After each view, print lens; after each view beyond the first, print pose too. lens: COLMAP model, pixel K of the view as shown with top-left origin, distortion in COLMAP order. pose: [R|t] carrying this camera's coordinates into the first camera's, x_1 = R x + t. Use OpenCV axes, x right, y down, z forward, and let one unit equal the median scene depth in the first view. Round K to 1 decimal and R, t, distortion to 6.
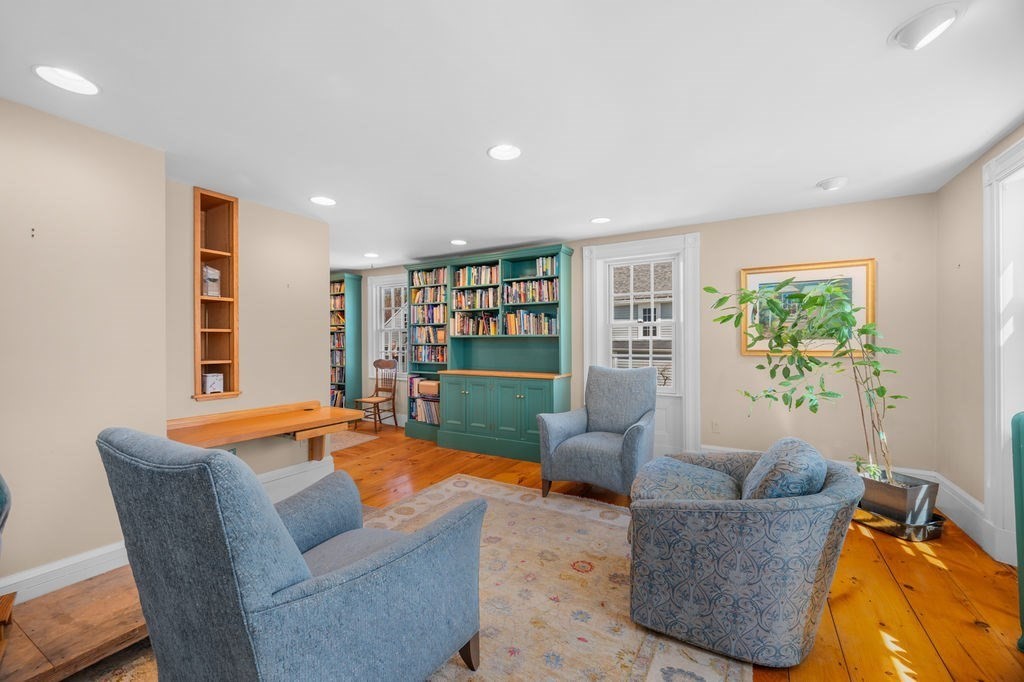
lens RADIAL K [[416.8, 0, 515.3], [0, 416.8, 344.1], [0, 0, 1]] dist [-0.000757, -0.000054]
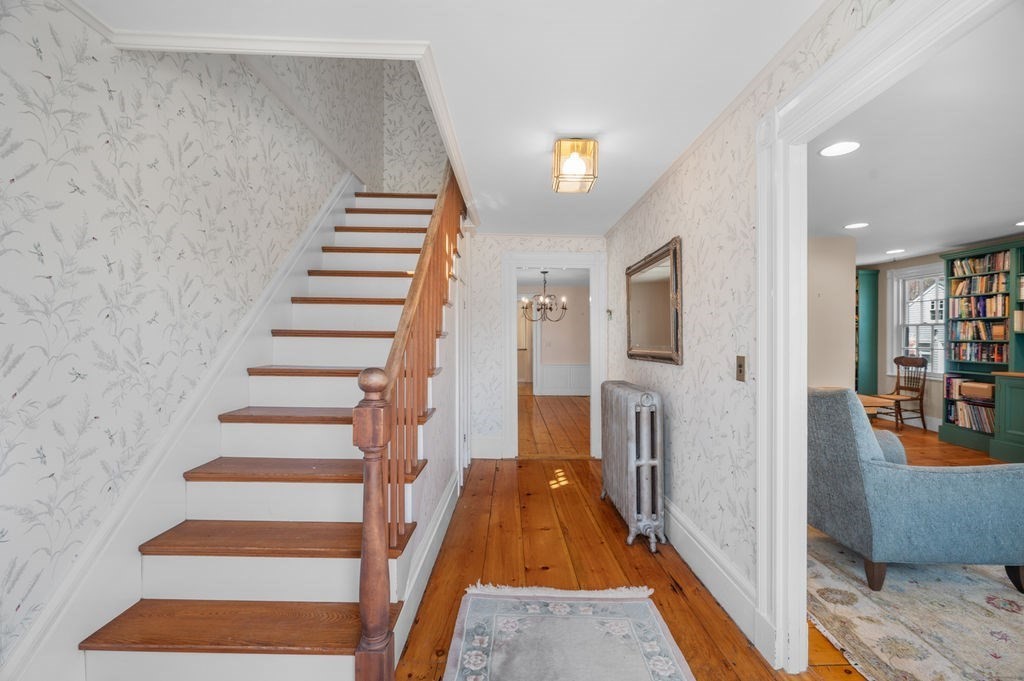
lens RADIAL K [[419.8, 0, 515.5], [0, 419.8, 341.3], [0, 0, 1]] dist [-0.000989, 0.000158]
pose [[0.508031, 0.011267, -0.861265, 0.058740], [-0.003883, 0.999934, 0.010791, -0.004912], [0.861330, -0.002138, 0.508041, -0.285884]]
